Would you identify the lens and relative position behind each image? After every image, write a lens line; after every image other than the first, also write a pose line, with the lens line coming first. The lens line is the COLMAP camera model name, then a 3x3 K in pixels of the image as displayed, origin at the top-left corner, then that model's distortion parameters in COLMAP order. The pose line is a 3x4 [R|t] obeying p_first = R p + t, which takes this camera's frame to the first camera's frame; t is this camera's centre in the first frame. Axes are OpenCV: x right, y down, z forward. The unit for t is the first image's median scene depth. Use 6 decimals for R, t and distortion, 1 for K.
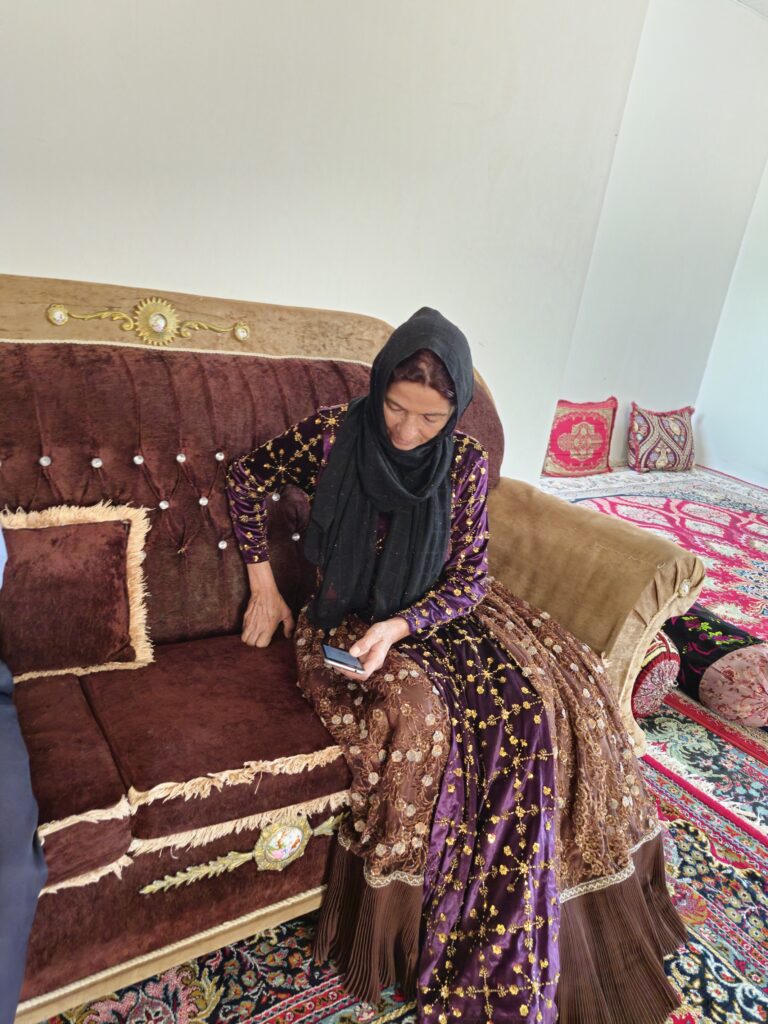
lens RADIAL K [[751.5, 0, 384.1], [0, 751.5, 522.8], [0, 0, 1]] dist [0.091688, -0.040537]
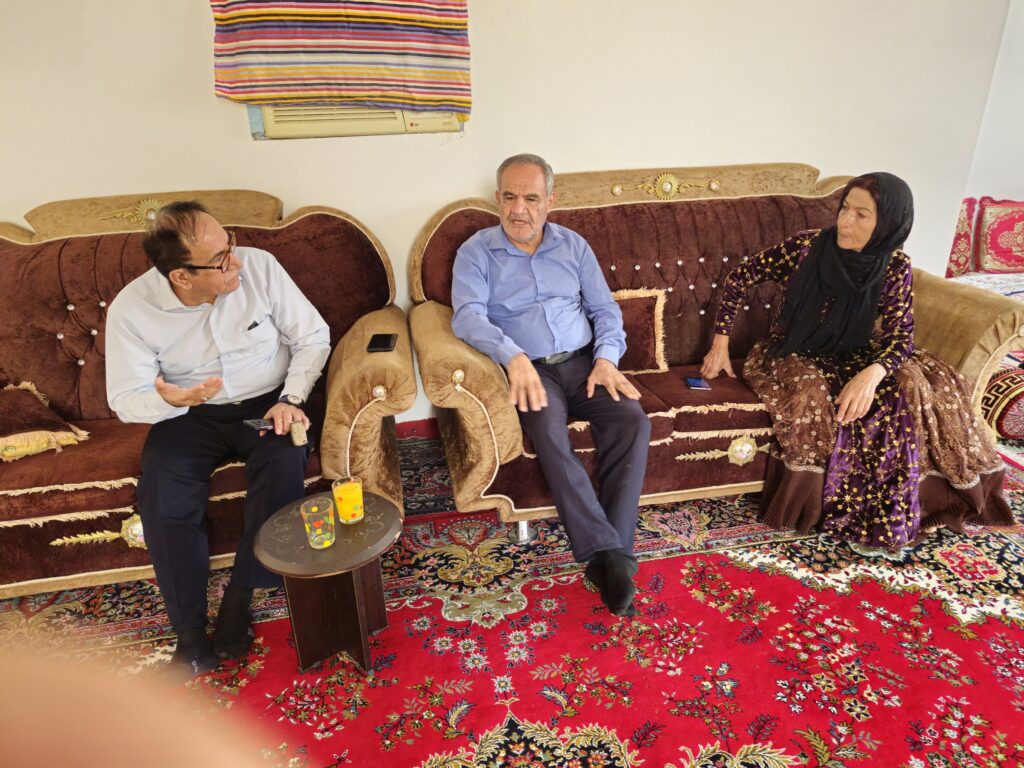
lens RADIAL K [[743.6, 0, 502.3], [0, 743.6, 389.3], [0, 0, 1]] dist [0.059381, -0.063811]
pose [[0.915020, 0.010903, -0.403260, 0.067867], [0.011596, 0.998511, 0.053309, 0.126383], [0.403241, -0.053456, 0.913531, -0.873076]]
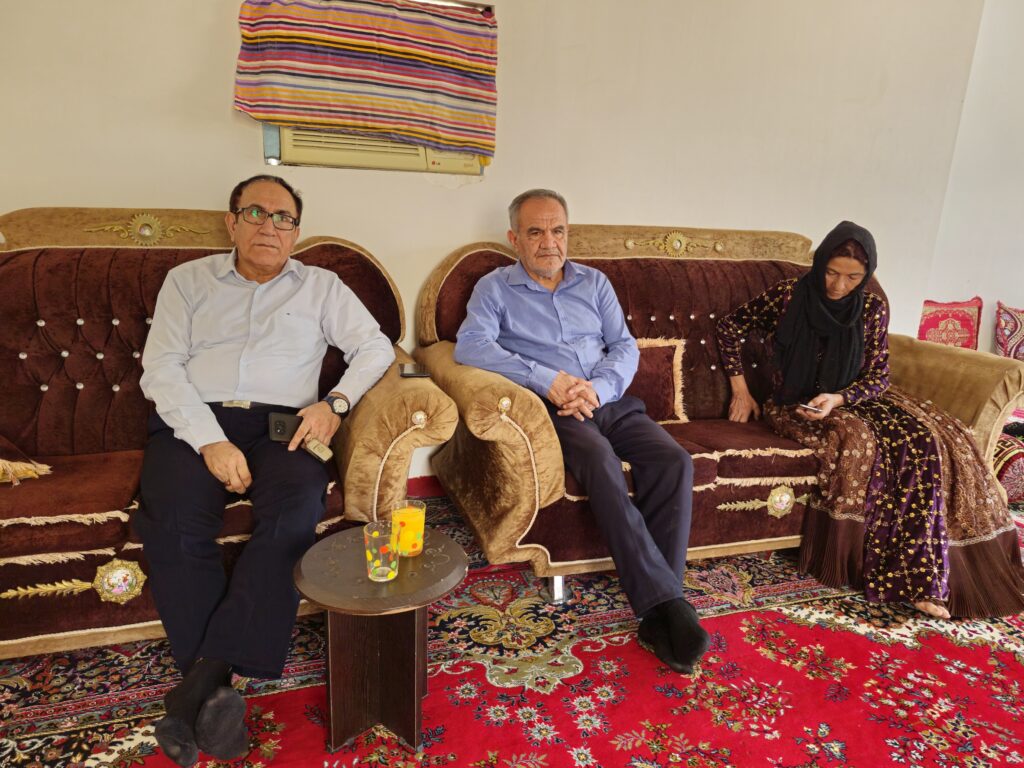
lens RADIAL K [[743.6, 0, 517.5], [0, 743.6, 364.5], [0, 0, 1]] dist [0.059381, -0.063811]
pose [[0.963956, -0.024964, -0.264889, -0.224101], [-0.008194, 0.992331, -0.123340, 0.271067], [0.265937, 0.121064, 0.956358, -0.849419]]
